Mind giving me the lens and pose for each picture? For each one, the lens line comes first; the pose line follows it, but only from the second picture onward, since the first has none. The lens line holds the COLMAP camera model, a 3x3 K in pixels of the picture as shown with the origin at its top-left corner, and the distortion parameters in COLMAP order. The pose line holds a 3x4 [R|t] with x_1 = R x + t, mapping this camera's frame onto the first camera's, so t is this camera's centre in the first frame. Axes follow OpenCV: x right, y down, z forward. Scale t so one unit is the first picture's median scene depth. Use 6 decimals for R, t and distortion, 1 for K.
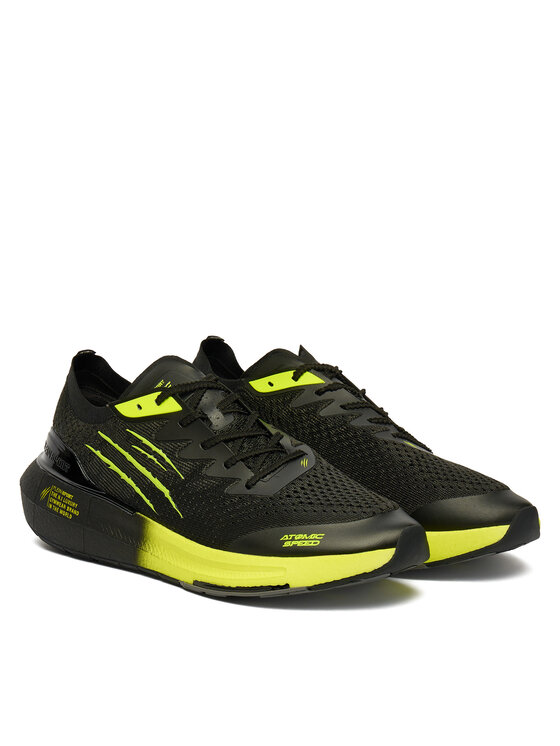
lens RADIAL K [[1822.9, 0, 280.2], [0, 1822.9, 373.0], [0, 0, 1]] dist [0.081753, 0.000000]
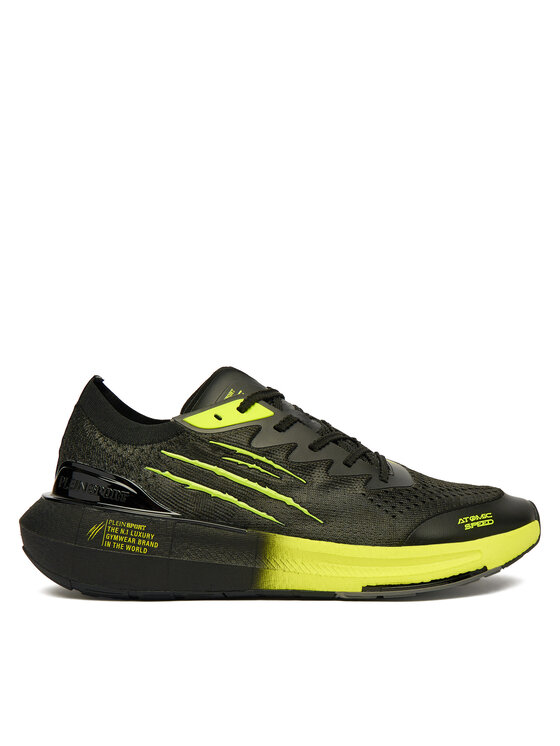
lens RADIAL K [[867.9, 0, 278.7], [0, 867.9, 373.0], [0, 0, 1]] dist [0.028912, 0.000000]
pose [[0.717618, 0.030461, 0.695771, -0.374212], [0.108891, 0.981848, -0.155297, 0.070651], [-0.687872, 0.187207, 0.701274, 0.692934]]
